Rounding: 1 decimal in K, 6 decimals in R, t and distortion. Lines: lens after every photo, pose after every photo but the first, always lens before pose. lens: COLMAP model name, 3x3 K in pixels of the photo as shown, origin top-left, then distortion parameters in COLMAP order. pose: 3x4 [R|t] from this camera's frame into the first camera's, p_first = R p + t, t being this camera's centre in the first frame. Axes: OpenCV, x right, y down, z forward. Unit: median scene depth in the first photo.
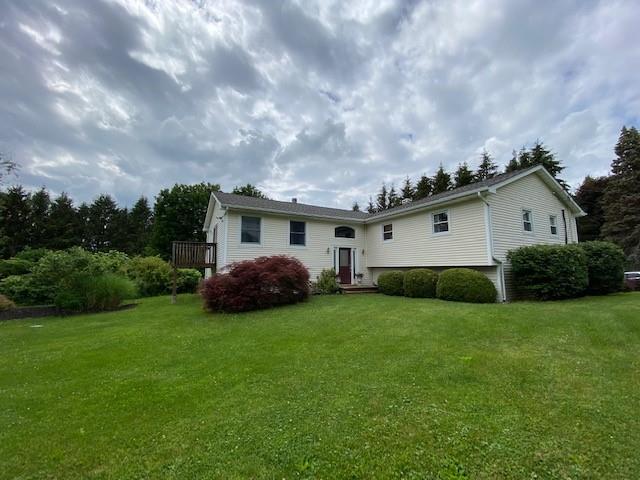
lens RADIAL K [[258.2, 0, 316.6], [0, 258.2, 239.4], [0, 0, 1]] dist [0.059056, -0.039410]
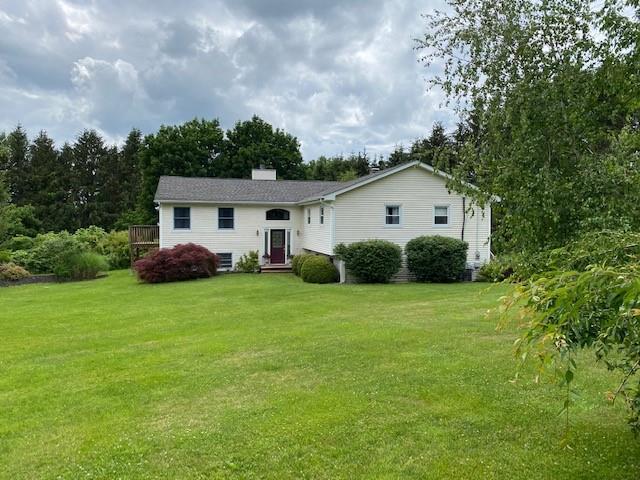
lens RADIAL K [[493.6, 0, 320.0], [0, 493.6, 240.0], [0, 0, 1]] dist [0.021741, 0.008736]
pose [[0.964949, 0.015265, -0.261993, 0.794294], [0.024053, 0.988961, 0.146211, -0.211938], [0.261333, -0.147388, 0.953930, -0.846086]]
